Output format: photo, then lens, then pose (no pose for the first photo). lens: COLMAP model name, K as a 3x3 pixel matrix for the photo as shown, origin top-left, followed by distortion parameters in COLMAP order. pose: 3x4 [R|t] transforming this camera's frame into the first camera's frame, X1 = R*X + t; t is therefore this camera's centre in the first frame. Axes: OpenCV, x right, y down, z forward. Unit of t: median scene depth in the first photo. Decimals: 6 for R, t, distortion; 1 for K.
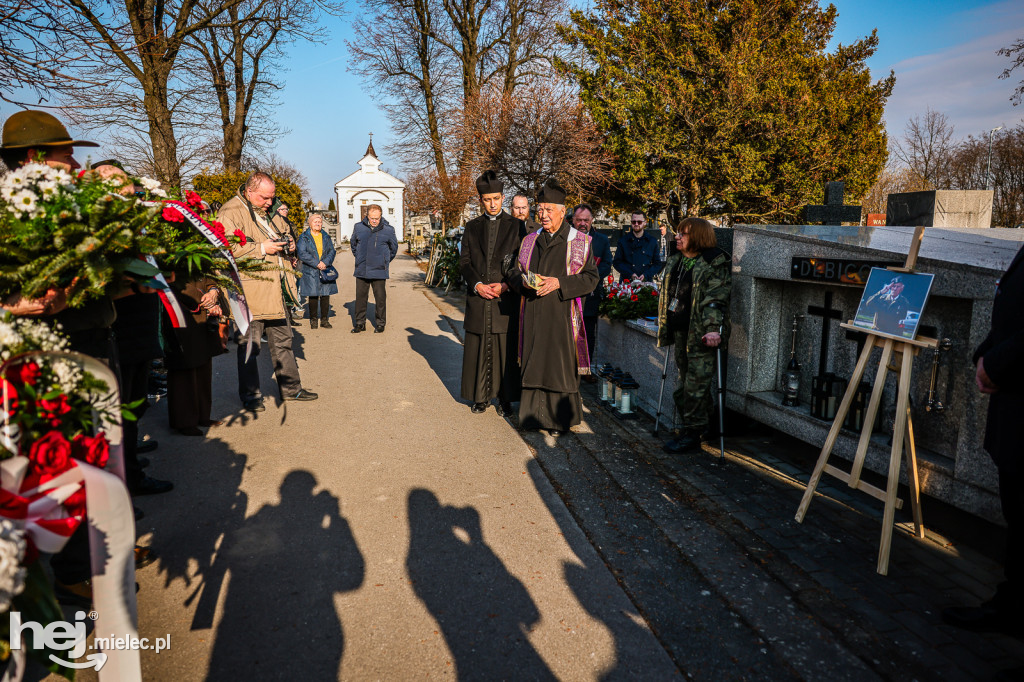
lens RADIAL K [[689.6, 0, 513.2], [0, 689.6, 345.6], [0, 0, 1]] dist [0.006981, -0.002814]
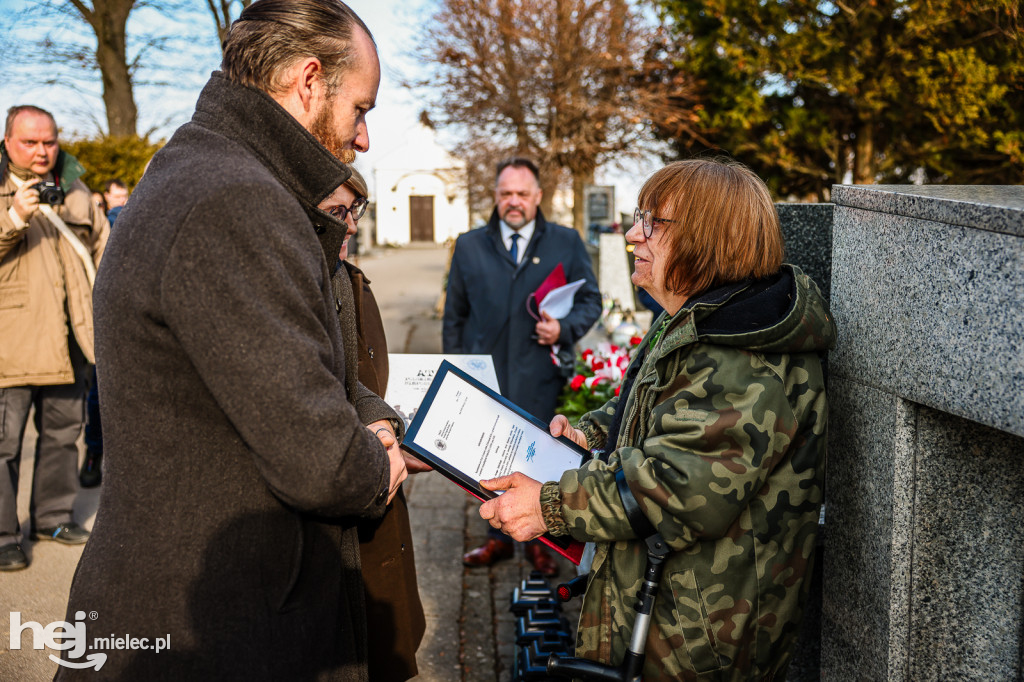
lens RADIAL K [[891.4, 0, 515.5], [0, 891.4, 338.8], [0, 0, 1]] dist [0.008046, -0.012110]
pose [[0.985854, 0.015378, -0.166902, 0.130288], [-0.022388, 0.998941, -0.040197, -0.050806], [0.166107, 0.043364, 0.985154, 0.328274]]
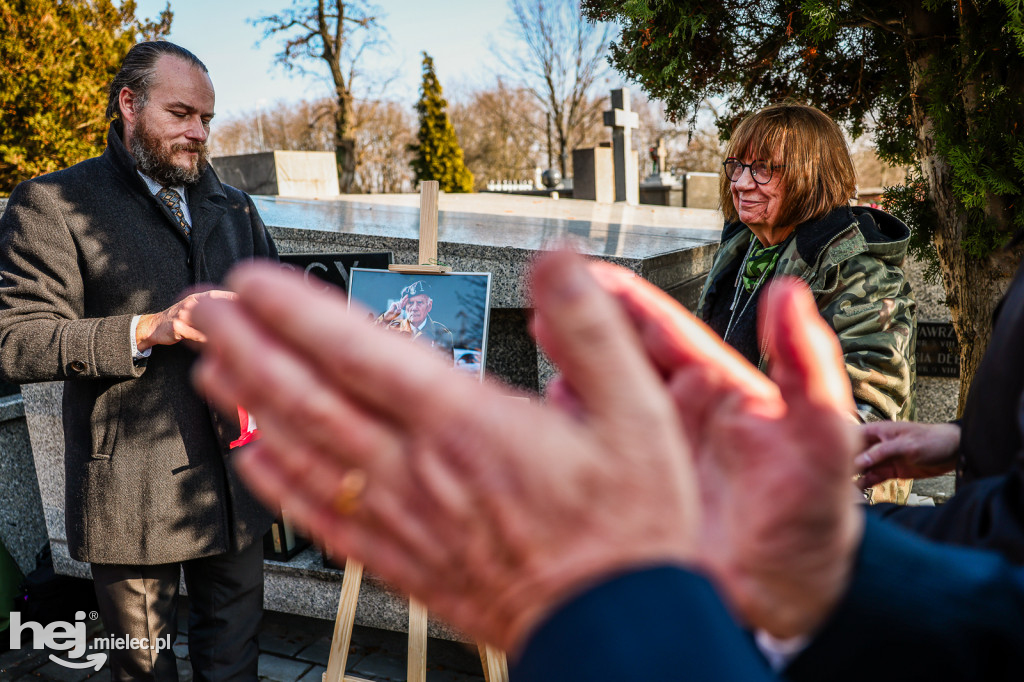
lens RADIAL K [[712.9, 0, 518.4], [0, 712.9, 333.0], [0, 0, 1]] dist [0.010520, 0.005065]
pose [[0.573766, -0.179333, 0.799145, 0.062811], [0.177610, 0.979759, 0.092344, -0.034606], [-0.799529, 0.088953, 0.594004, 0.222699]]
